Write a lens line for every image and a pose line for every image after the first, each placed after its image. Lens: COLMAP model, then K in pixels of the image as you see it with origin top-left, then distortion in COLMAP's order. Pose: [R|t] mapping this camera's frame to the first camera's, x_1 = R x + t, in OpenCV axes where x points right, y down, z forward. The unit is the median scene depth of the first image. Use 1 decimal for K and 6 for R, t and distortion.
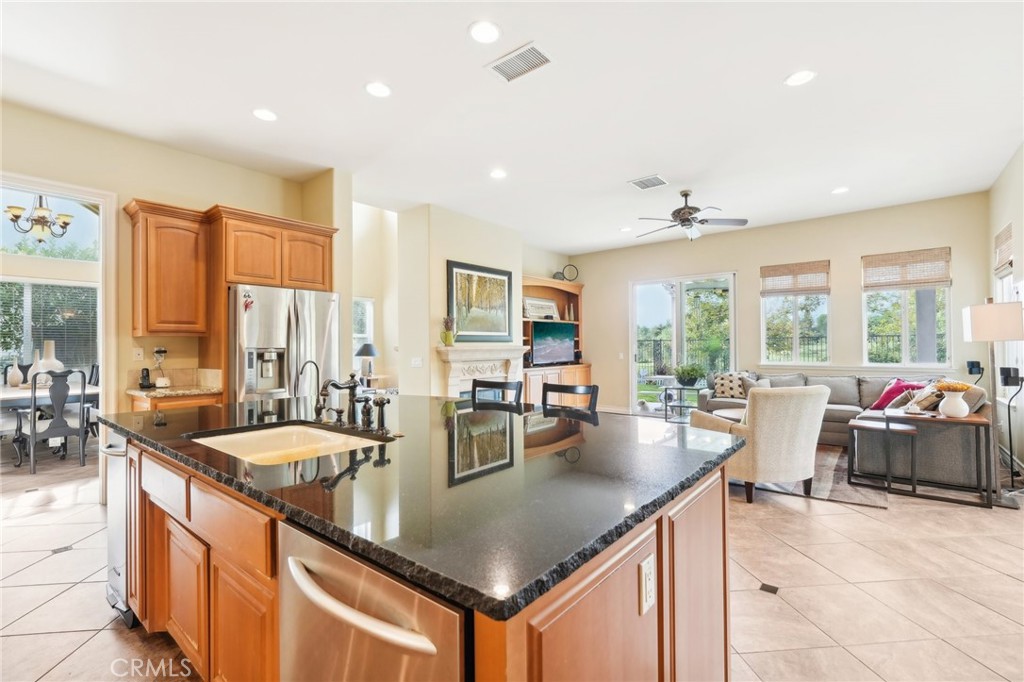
lens RADIAL K [[455.1, 0, 513.9], [0, 455.1, 338.7], [0, 0, 1]] dist [-0.010297, 0.002219]
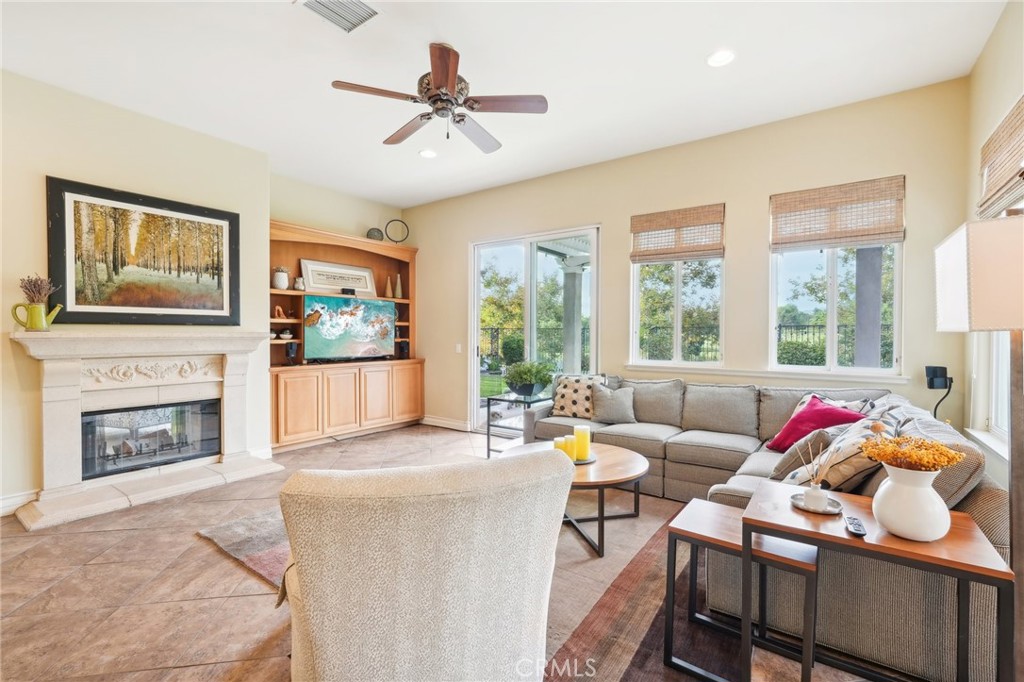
lens RADIAL K [[455.1, 0, 513.2], [0, 455.1, 338.1], [0, 0, 1]] dist [-0.010297, 0.002219]
pose [[0.997748, 0.009877, 0.066339, 0.352230], [-0.011574, 0.999614, 0.025243, 0.003863], [-0.066065, -0.025954, 0.997478, 0.370124]]
